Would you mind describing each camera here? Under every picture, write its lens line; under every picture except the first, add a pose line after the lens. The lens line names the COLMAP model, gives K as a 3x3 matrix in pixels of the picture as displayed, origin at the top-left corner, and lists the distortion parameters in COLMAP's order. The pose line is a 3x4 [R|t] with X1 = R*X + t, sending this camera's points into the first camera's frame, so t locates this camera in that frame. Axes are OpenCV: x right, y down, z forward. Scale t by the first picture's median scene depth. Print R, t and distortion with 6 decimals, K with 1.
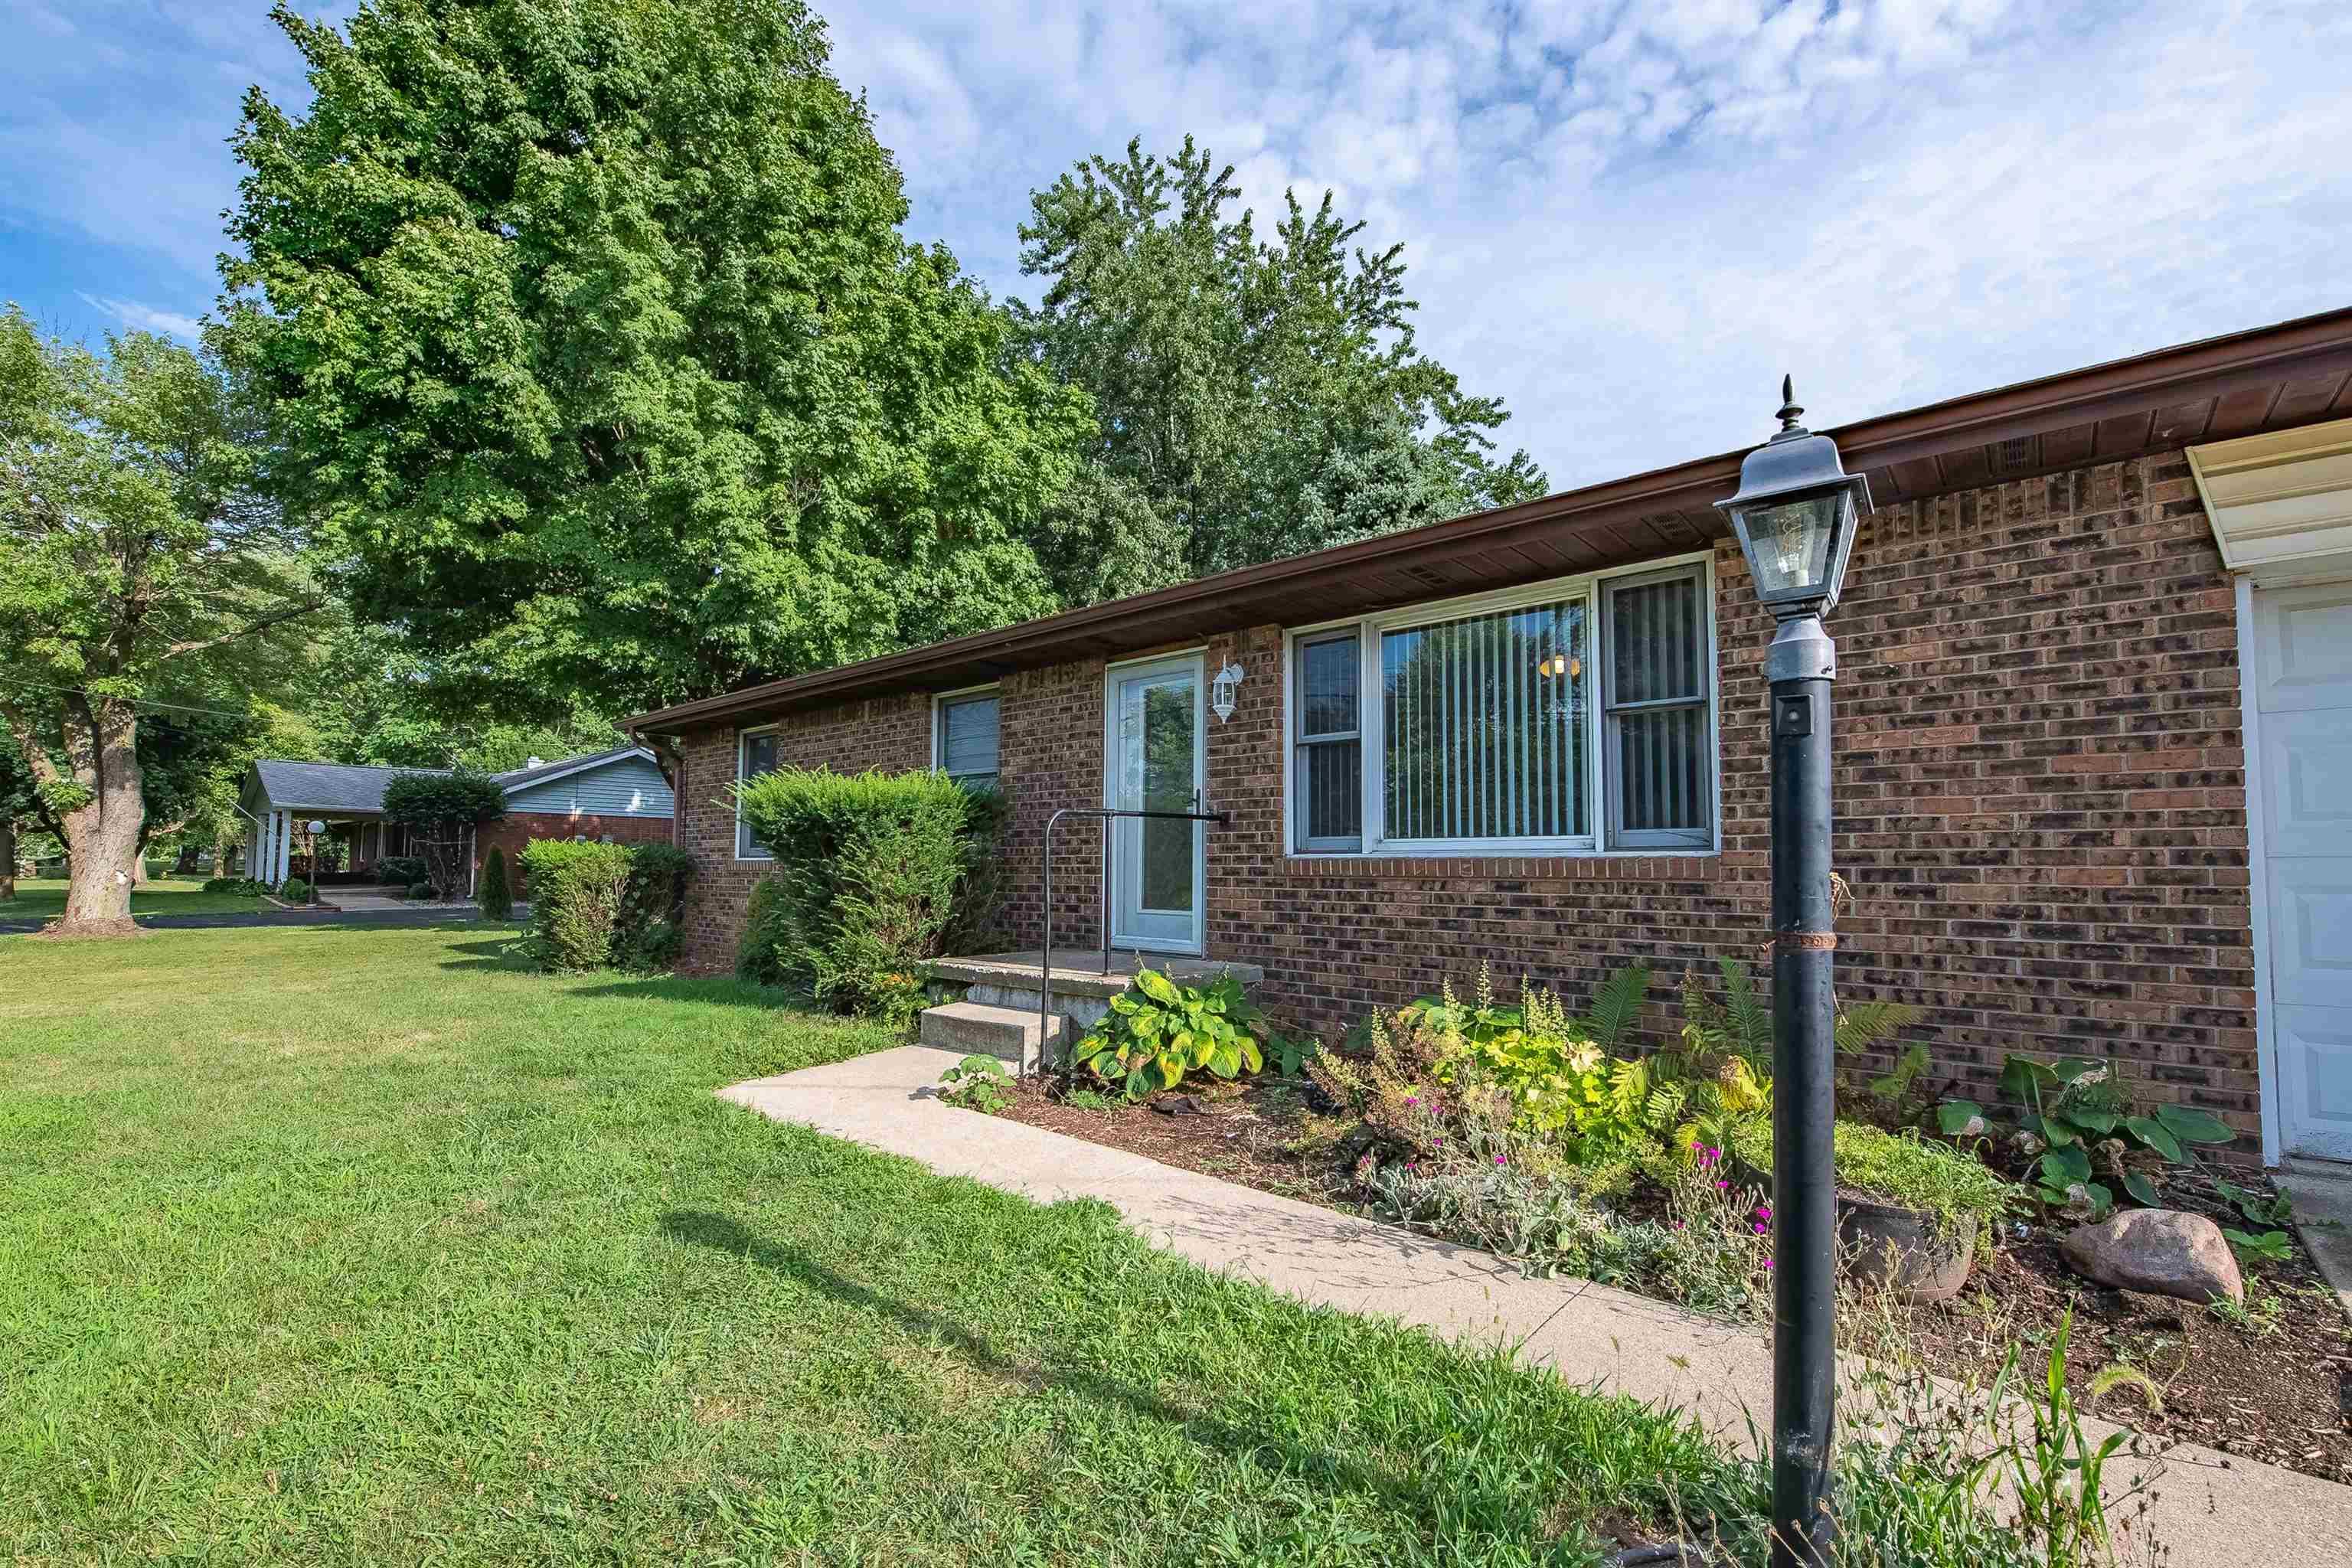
lens RADIAL K [[1007.3, 0, 1170.8], [0, 1007.3, 790.1], [0, 0, 1]] dist [-0.003440, -0.000509]
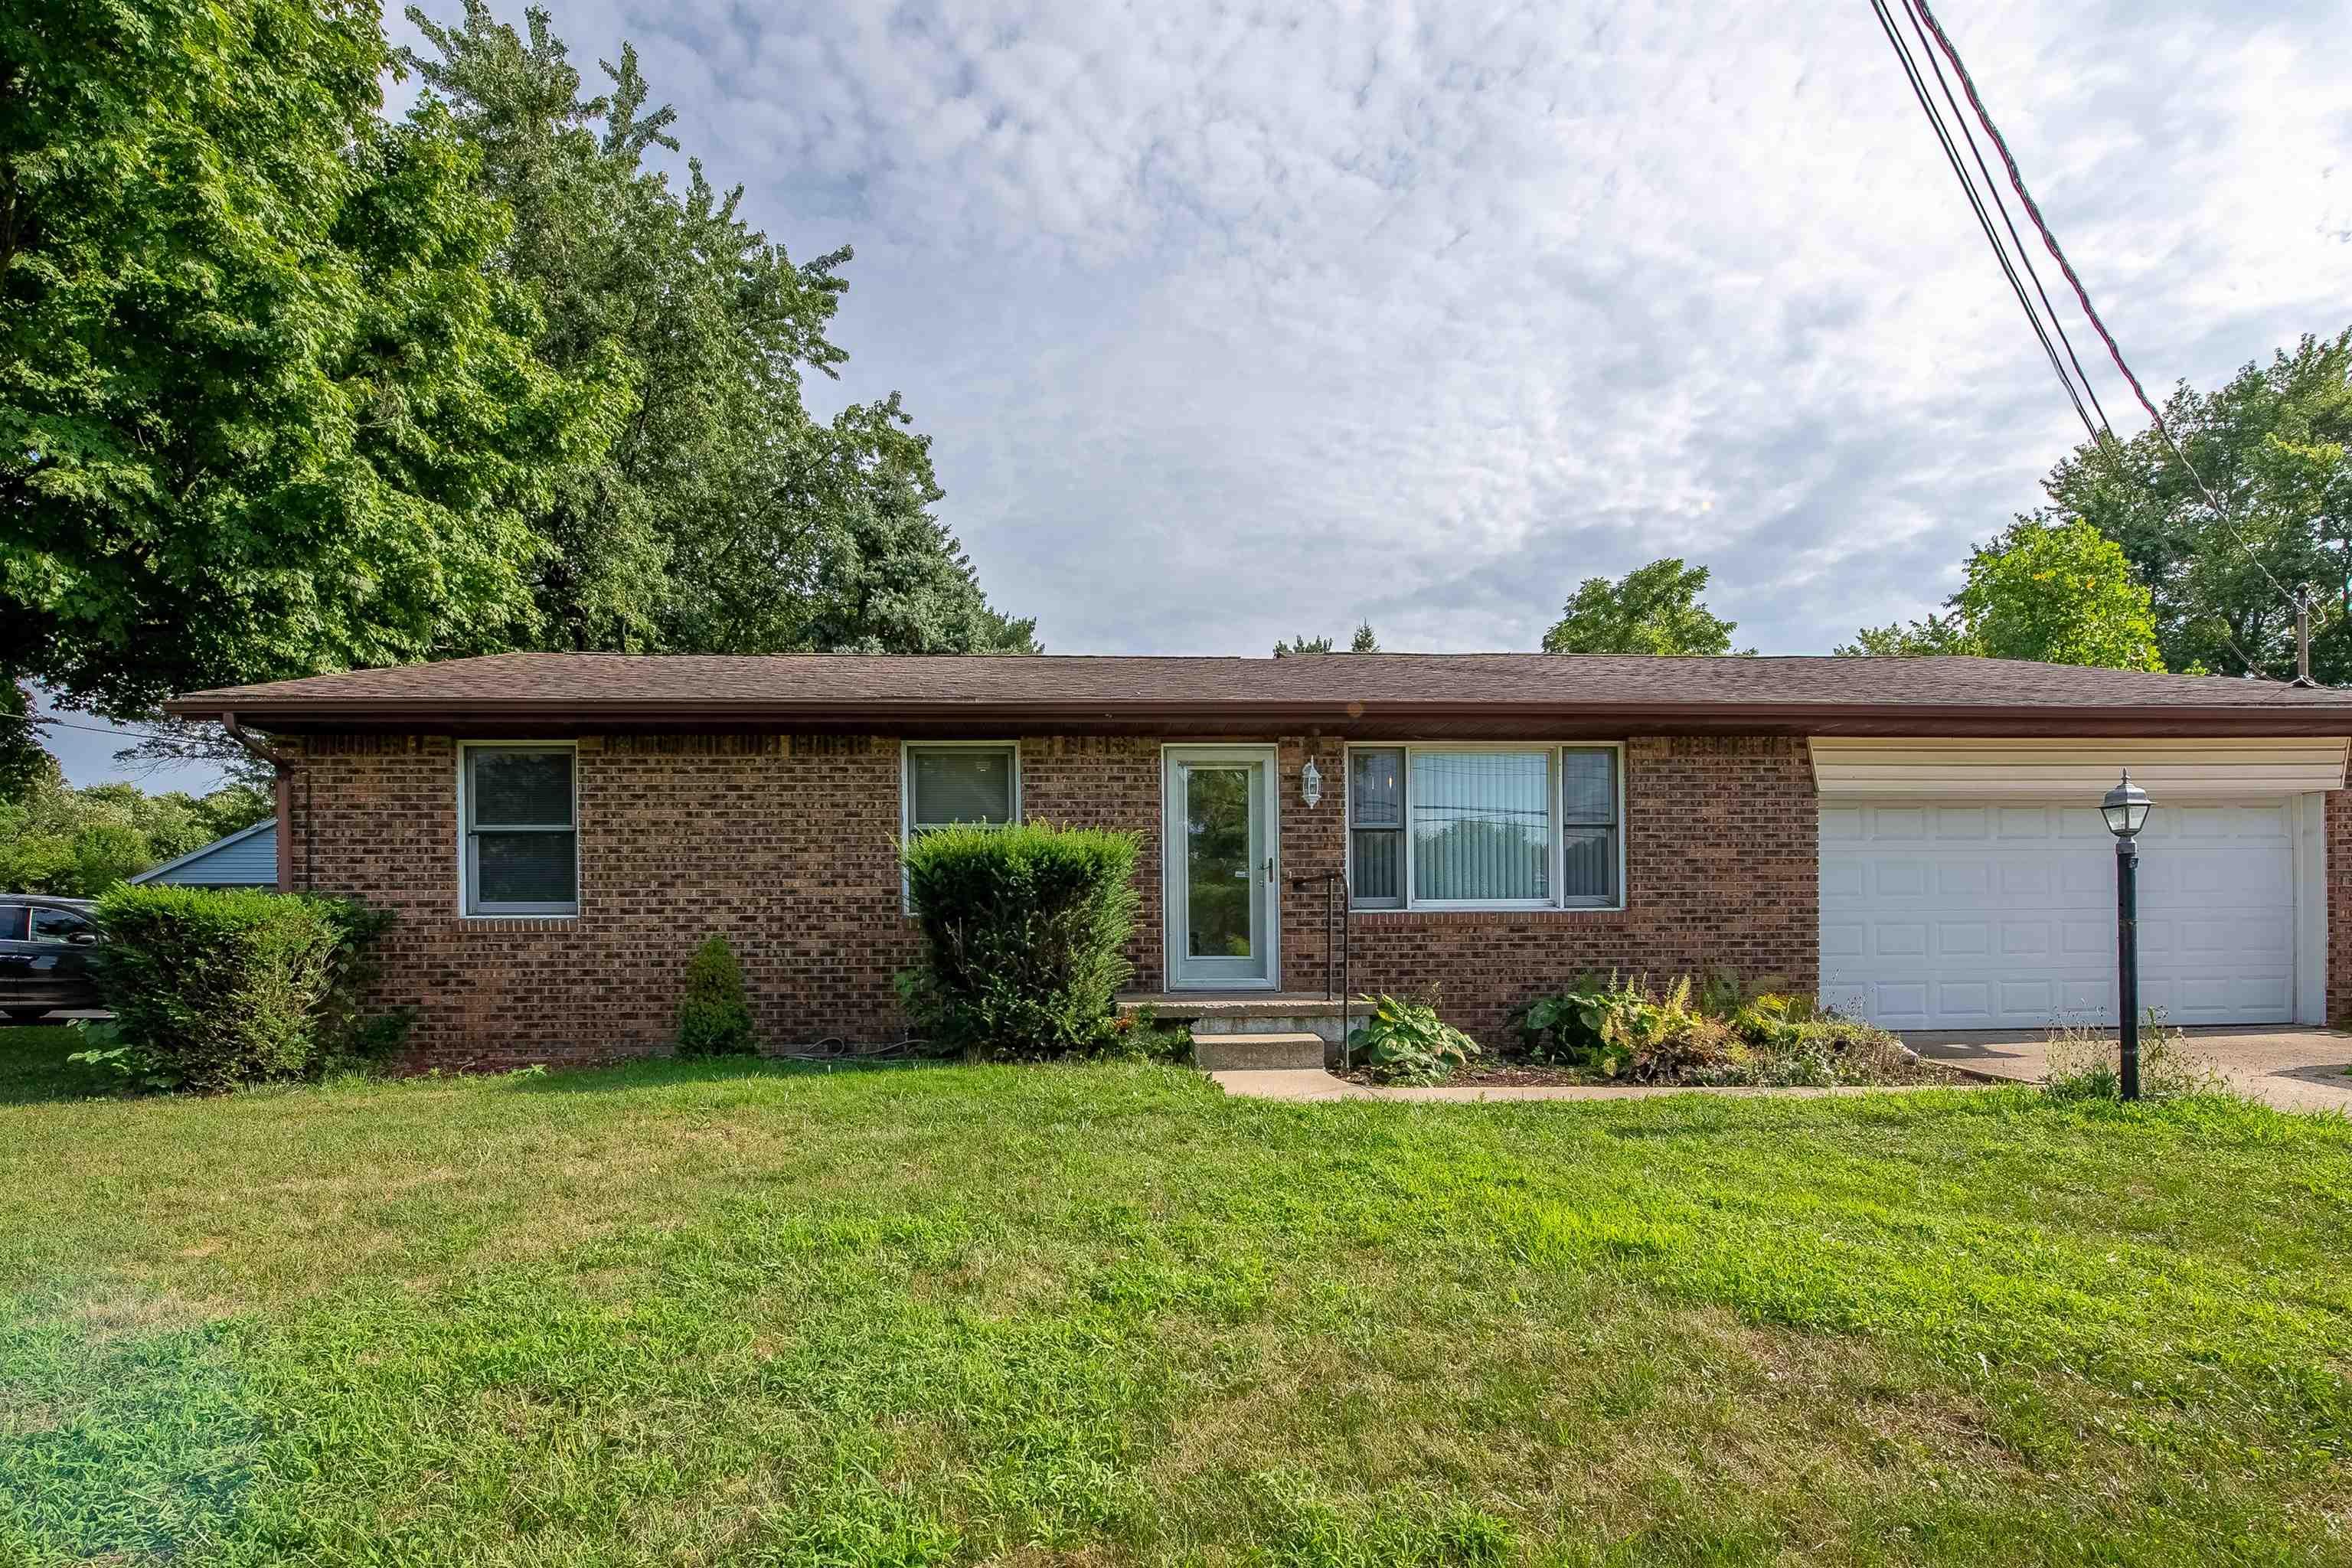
lens RADIAL K [[1008.4, 0, 1176.3], [0, 1008.4, 915.4], [0, 0, 1]] dist [0.001775, 0.000064]
pose [[0.711585, -0.001192, 0.702599, -1.252906], [-0.043278, 0.998025, 0.045525, 0.024214], [-0.701266, -0.062802, 0.710128, 0.246223]]
